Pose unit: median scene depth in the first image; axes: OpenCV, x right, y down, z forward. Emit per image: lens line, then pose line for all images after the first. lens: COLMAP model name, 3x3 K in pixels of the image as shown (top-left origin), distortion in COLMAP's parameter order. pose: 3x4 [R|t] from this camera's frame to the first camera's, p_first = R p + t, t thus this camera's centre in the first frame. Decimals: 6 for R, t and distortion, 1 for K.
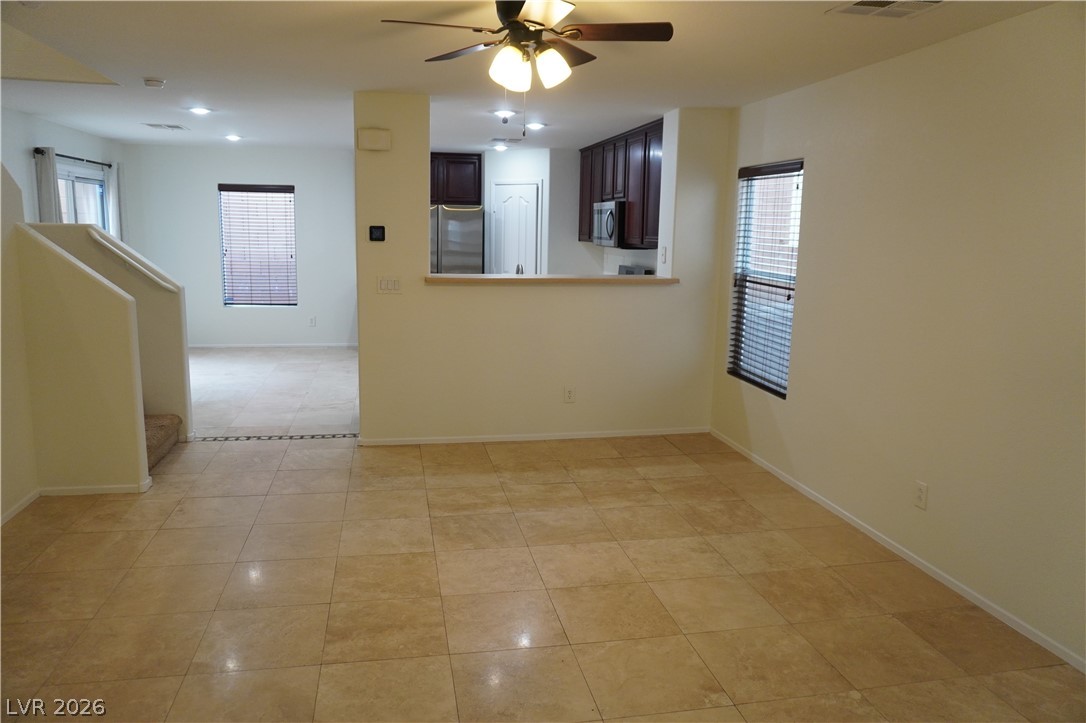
lens RADIAL K [[761.1, 0, 543.0], [0, 761.1, 361.5], [0, 0, 1]] dist [-0.036112, 0.002027]
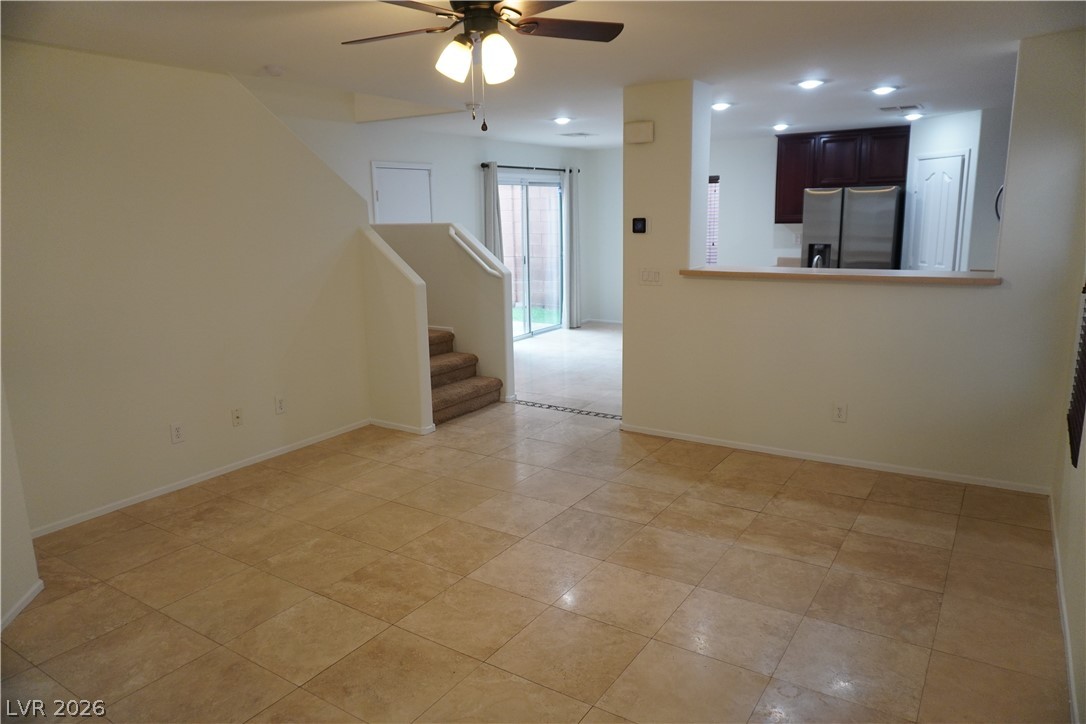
lens RADIAL K [[723.6, 0, 543.0], [0, 723.6, 362.0], [0, 0, 1]] dist [-0.034660, 0.004094]
pose [[0.708094, 0.105902, -0.698132, 0.394687], [-0.084058, 0.994301, 0.065572, -0.040641], [0.701098, 0.012252, 0.712960, 0.229119]]
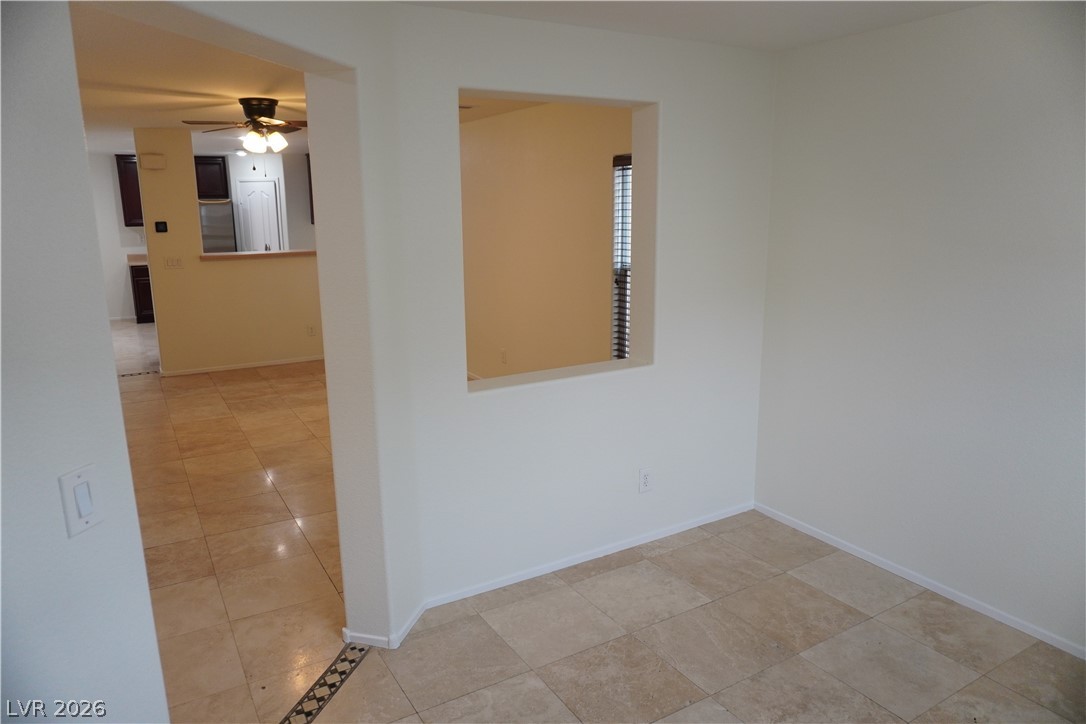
lens RADIAL K [[723.6, 0, 543.0], [0, 723.6, 362.0], [0, 0, 1]] dist [-0.034660, 0.004094]
pose [[0.943093, -0.098182, 0.317703, 0.008038], [0.083609, 0.994737, 0.059220, 0.067770], [-0.321846, -0.029287, 0.946339, -0.539401]]
